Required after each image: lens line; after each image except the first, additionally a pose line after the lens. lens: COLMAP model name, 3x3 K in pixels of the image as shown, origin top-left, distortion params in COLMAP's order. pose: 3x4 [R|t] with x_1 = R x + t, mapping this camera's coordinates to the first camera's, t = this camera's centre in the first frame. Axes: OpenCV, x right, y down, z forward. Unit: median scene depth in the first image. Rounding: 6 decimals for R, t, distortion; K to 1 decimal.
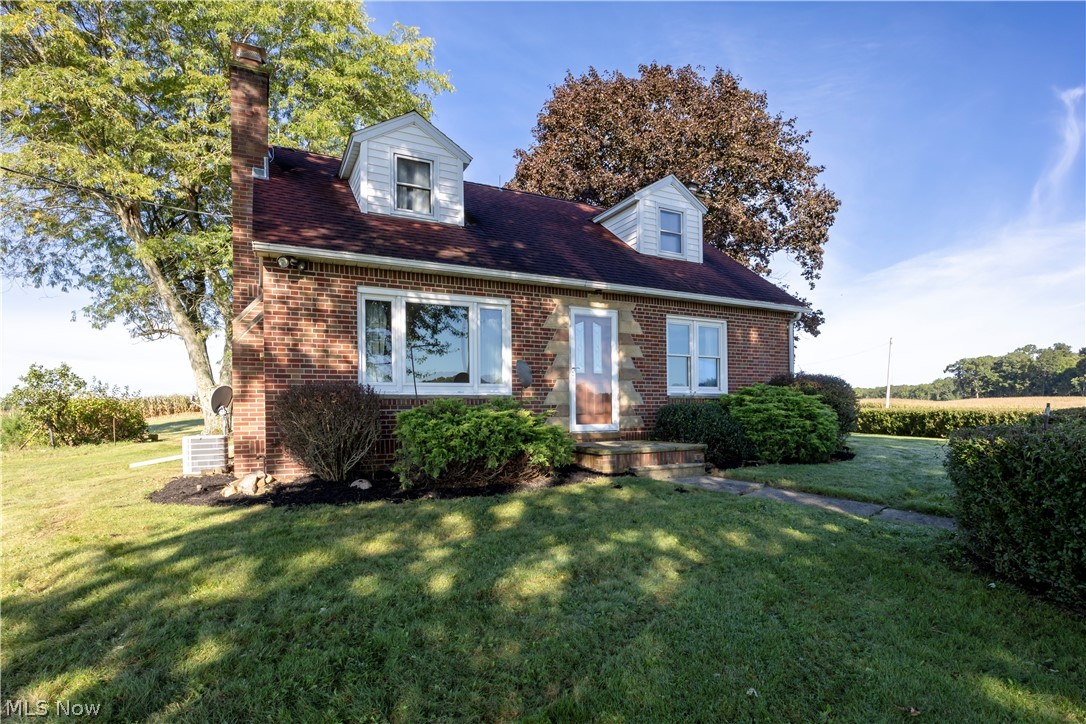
lens RADIAL K [[489.1, 0, 546.1], [0, 489.1, 365.4], [0, 0, 1]] dist [-0.016243, 0.001291]
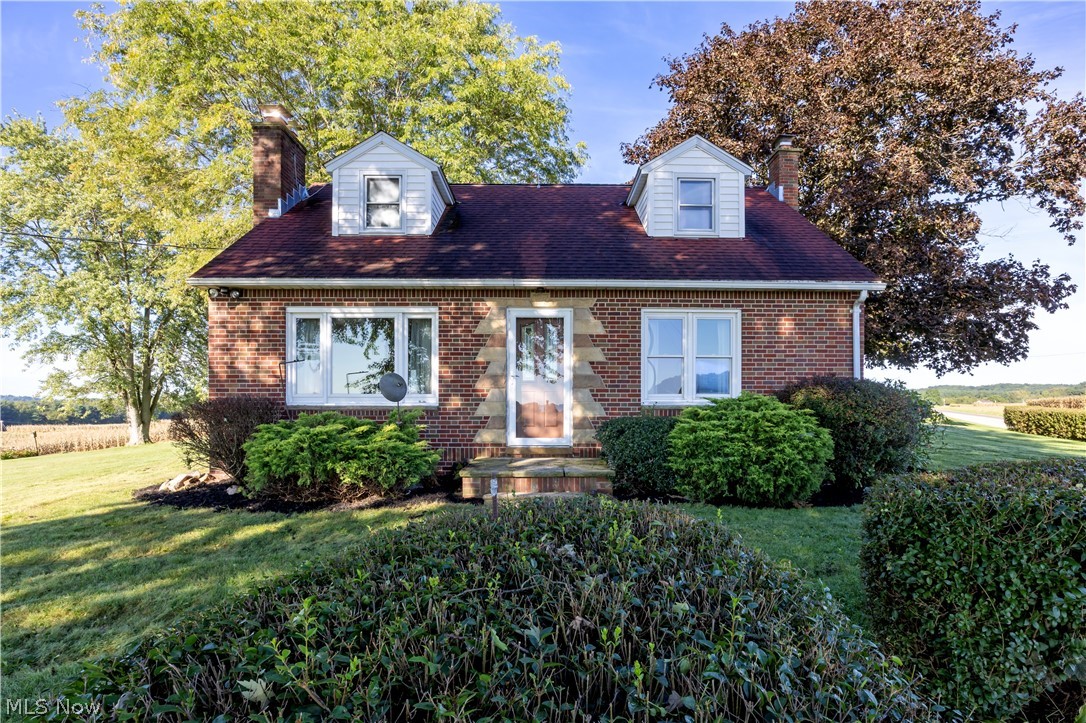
lens RADIAL K [[489.1, 0, 544.5], [0, 489.1, 366.8], [0, 0, 1]] dist [-0.016243, 0.001291]
pose [[0.914498, -0.020835, -0.404055, 0.501721], [0.026299, 0.999622, 0.007978, -0.017624], [0.403736, -0.017922, 0.914700, 0.194960]]
